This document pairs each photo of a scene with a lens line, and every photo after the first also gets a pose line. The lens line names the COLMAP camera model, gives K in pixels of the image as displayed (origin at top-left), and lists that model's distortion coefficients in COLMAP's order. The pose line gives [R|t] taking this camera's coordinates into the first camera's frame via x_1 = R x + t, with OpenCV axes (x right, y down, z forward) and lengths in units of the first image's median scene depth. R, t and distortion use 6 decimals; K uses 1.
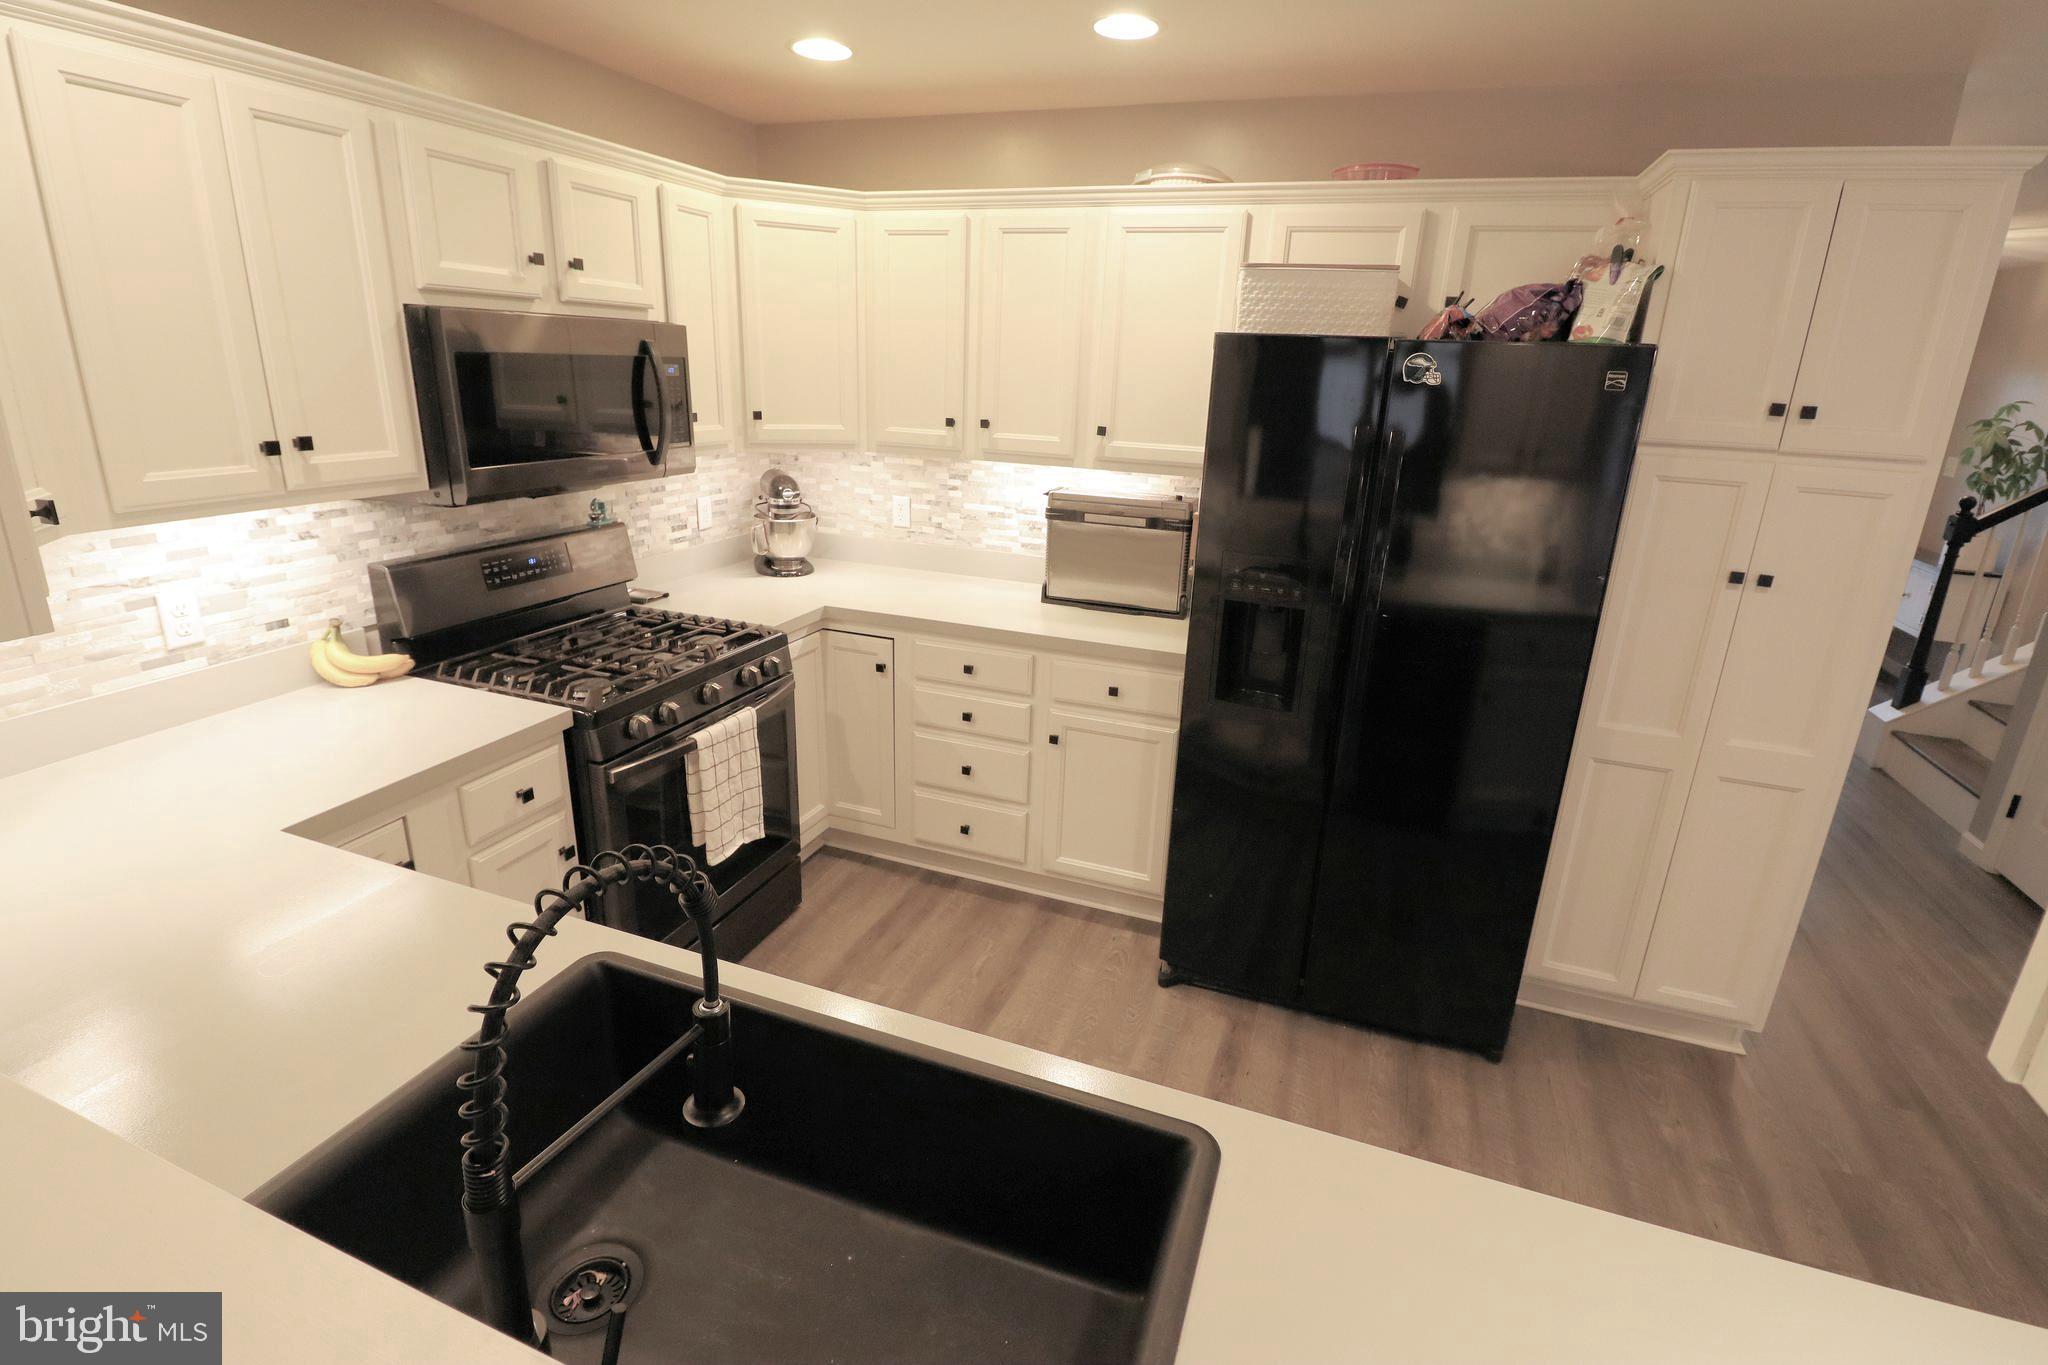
lens RADIAL K [[947.5, 0, 1026.2], [0, 947.5, 654.7], [0, 0, 1]] dist [-0.001457, -0.010441]
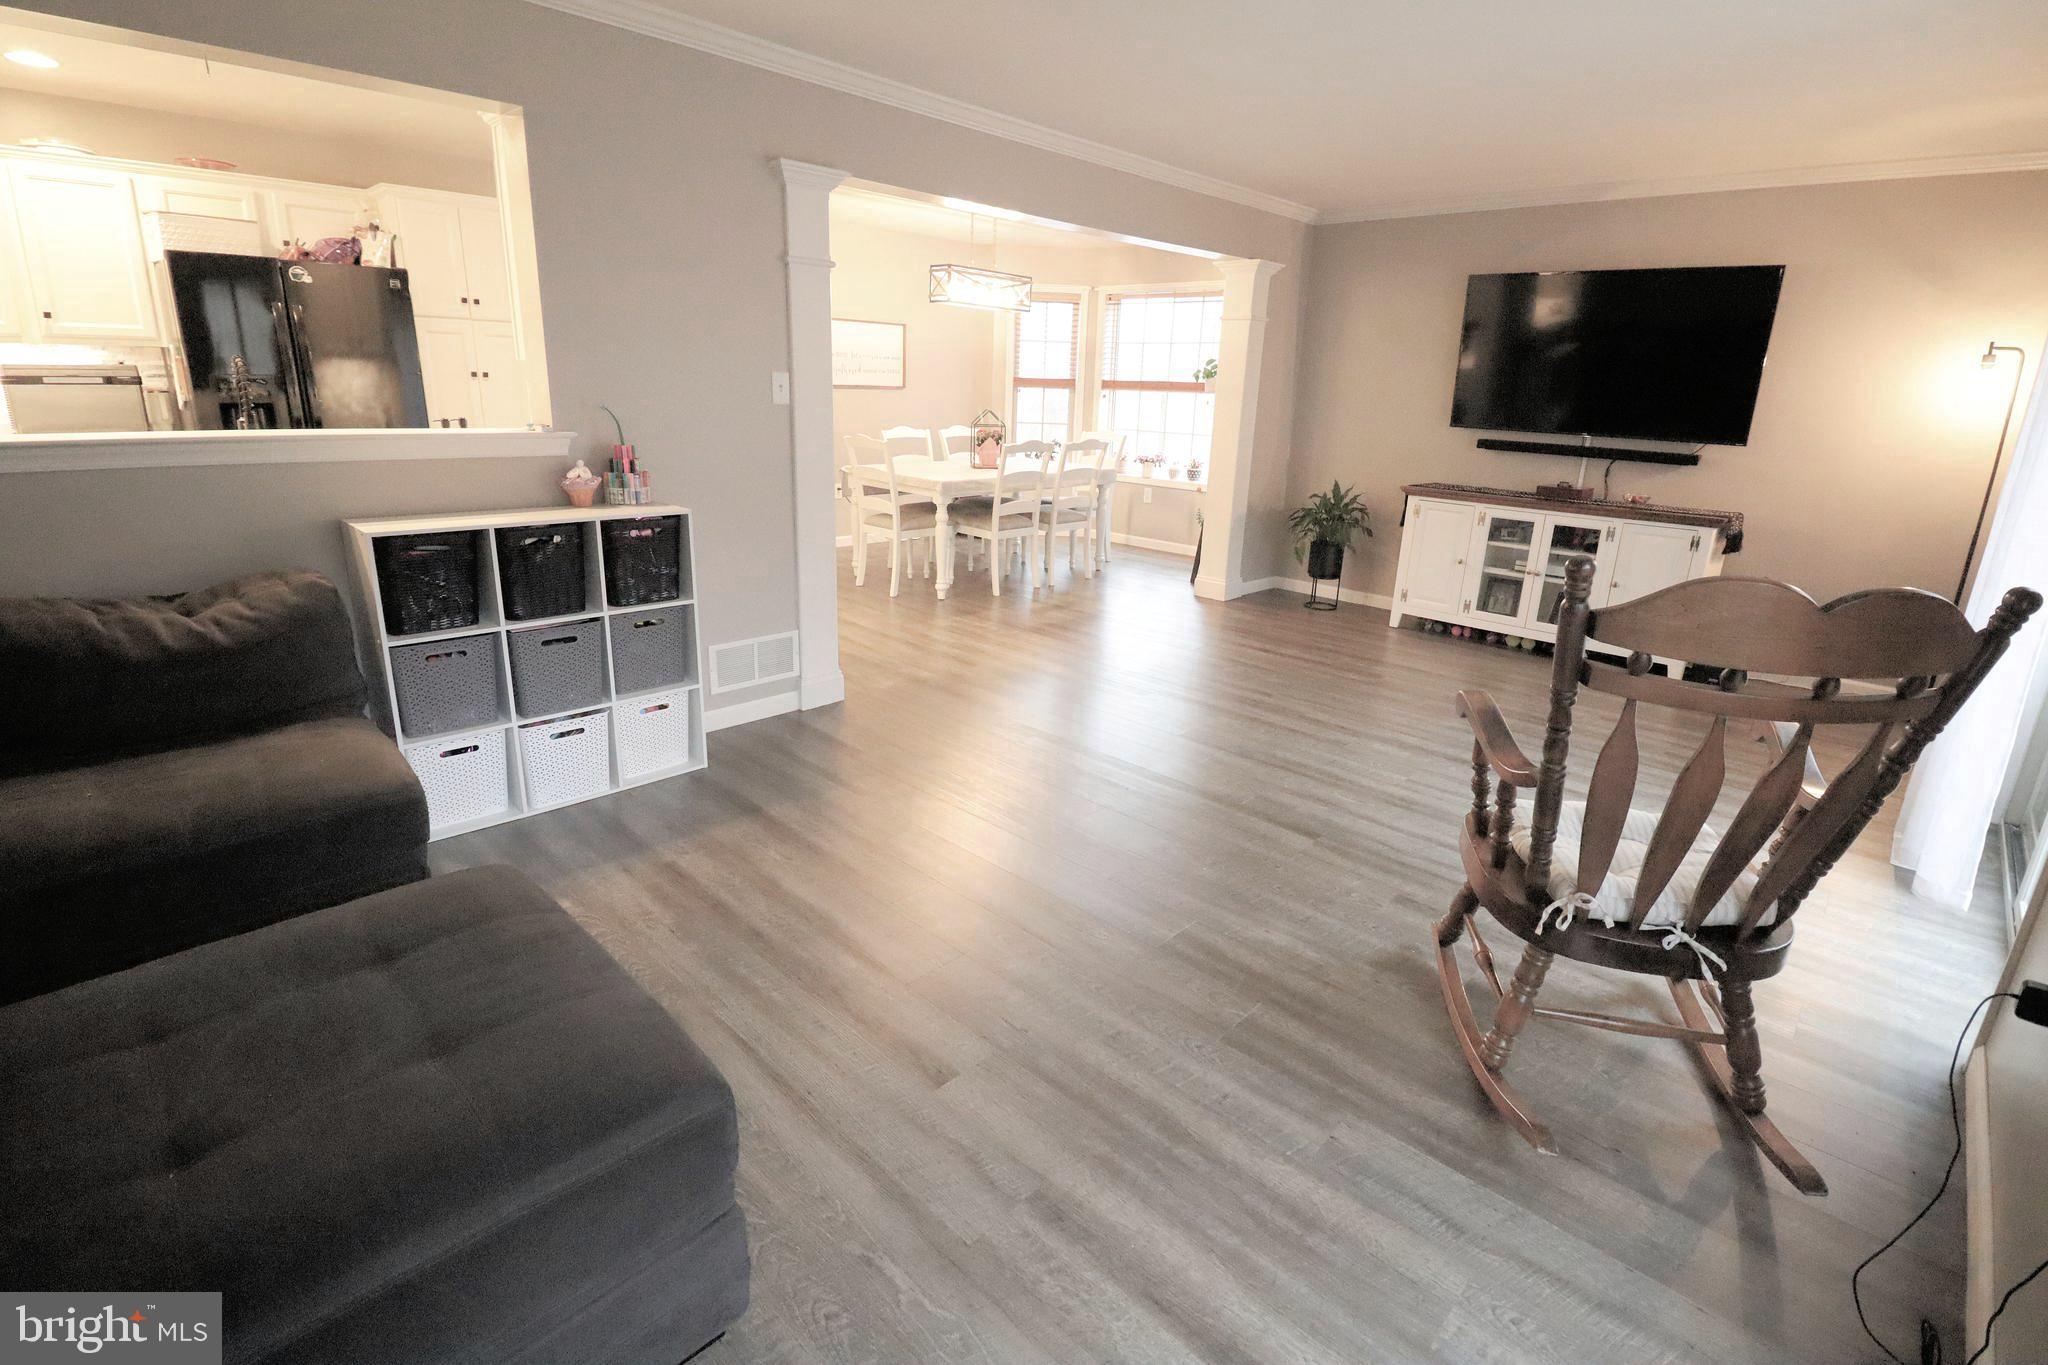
lens RADIAL K [[947.5, 0, 1037.5], [0, 947.5, 656.9], [0, 0, 1]] dist [-0.001457, -0.010441]
pose [[0.396536, -0.280283, 0.874186, -0.949003], [0.253393, 0.948676, 0.189225, 0.499239], [-0.882355, 0.146478, 0.447206, -1.191588]]
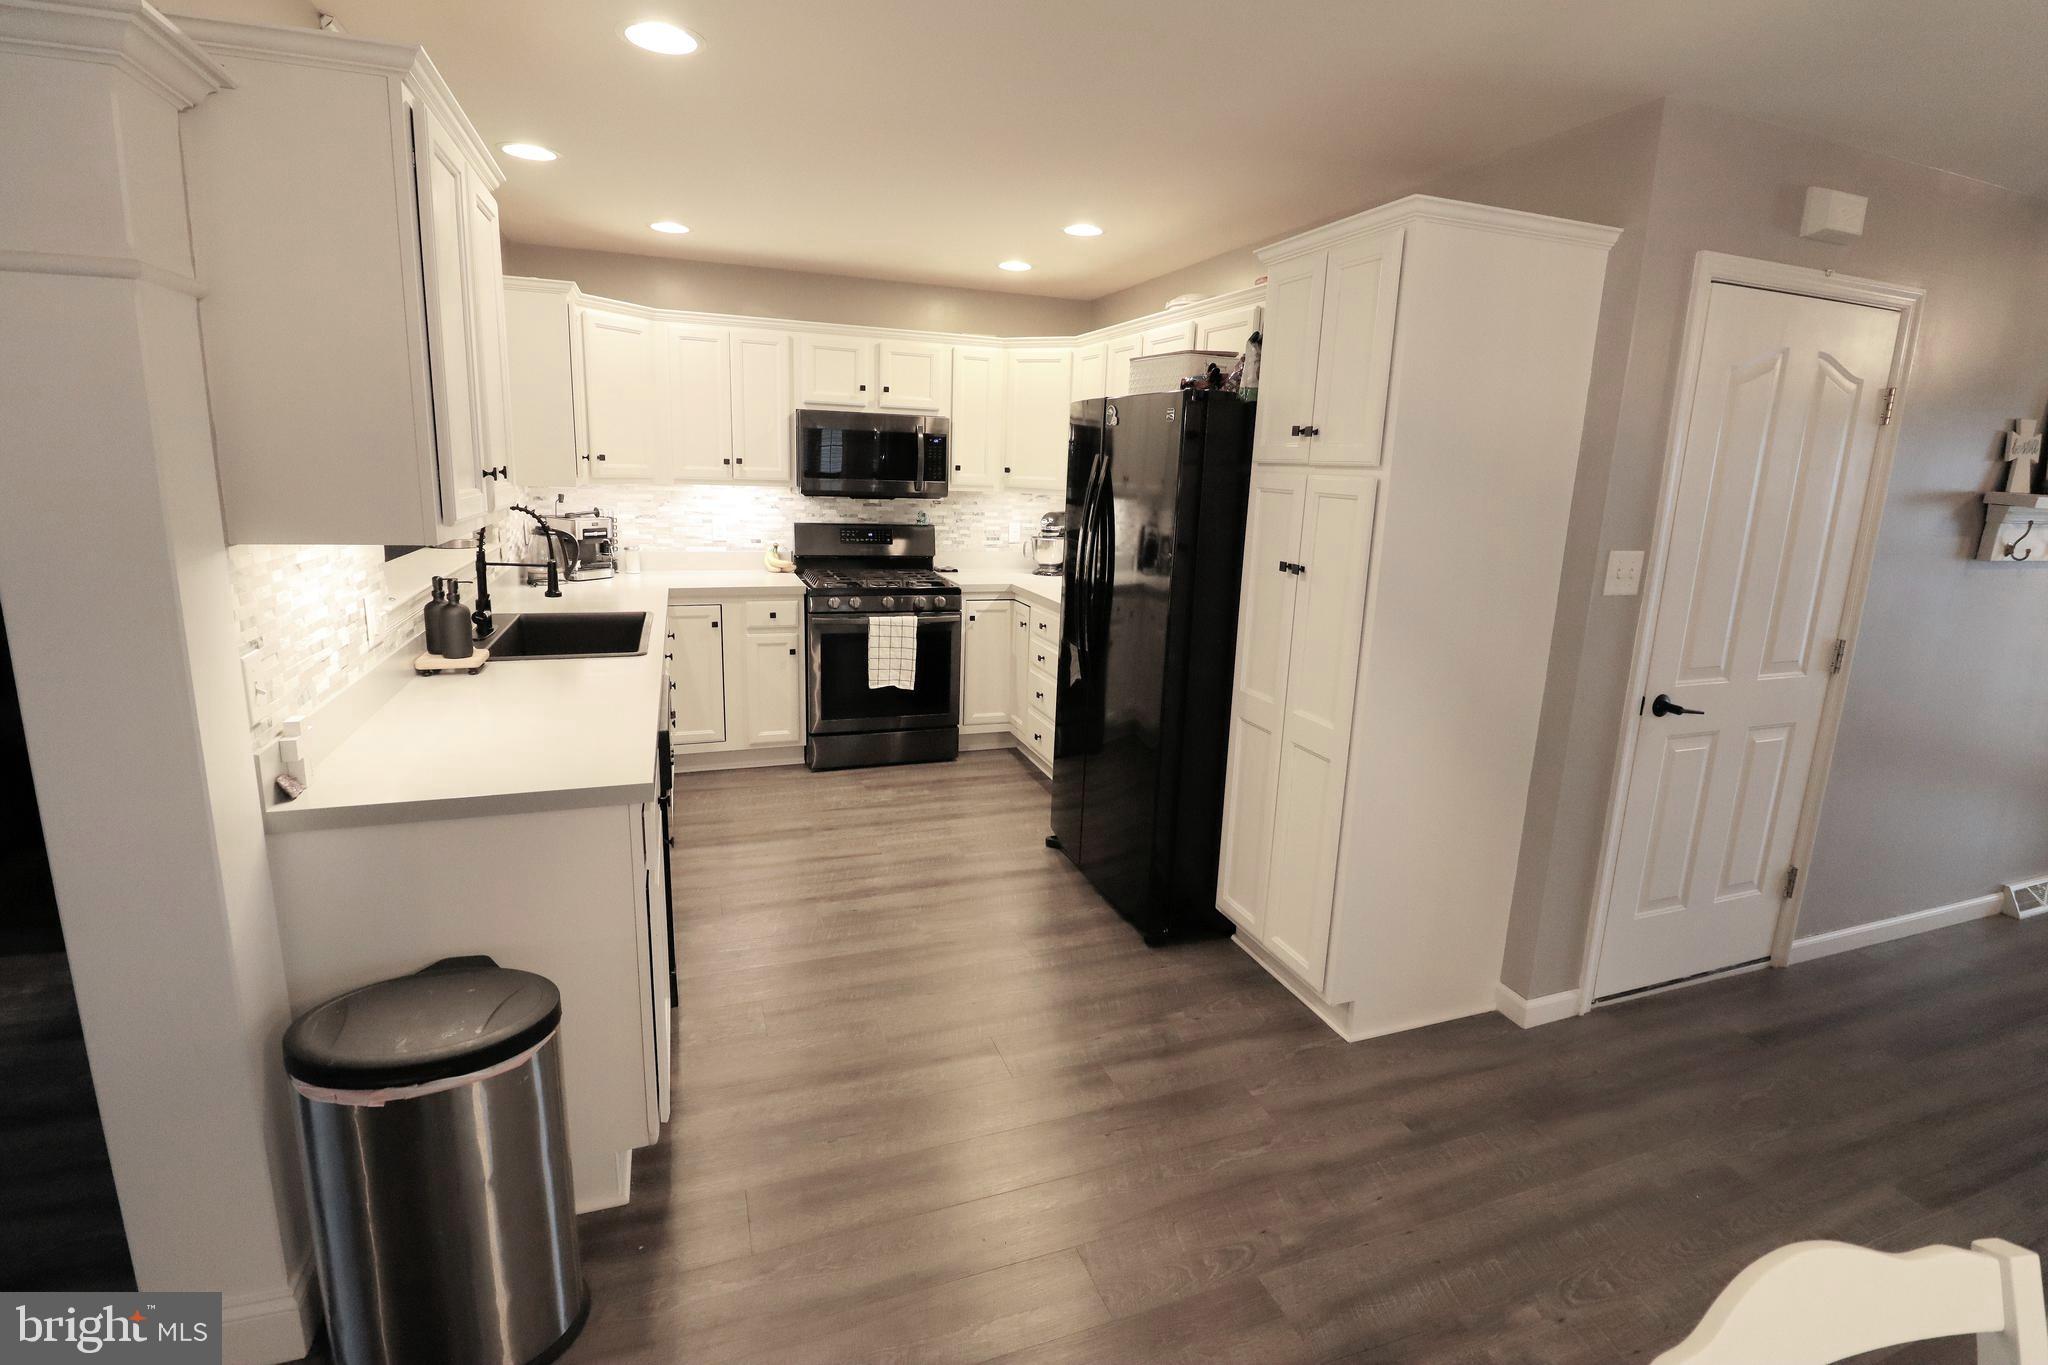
lens RADIAL K [[947.5, 0, 1036.5], [0, 947.5, 658.3], [0, 0, 1]] dist [-0.001457, -0.010441]
pose [[0.648917, 0.140933, -0.747693, 1.502539], [-0.237913, 0.971003, -0.023458, 0.142465], [0.722706, 0.193108, 0.663630, -0.031179]]
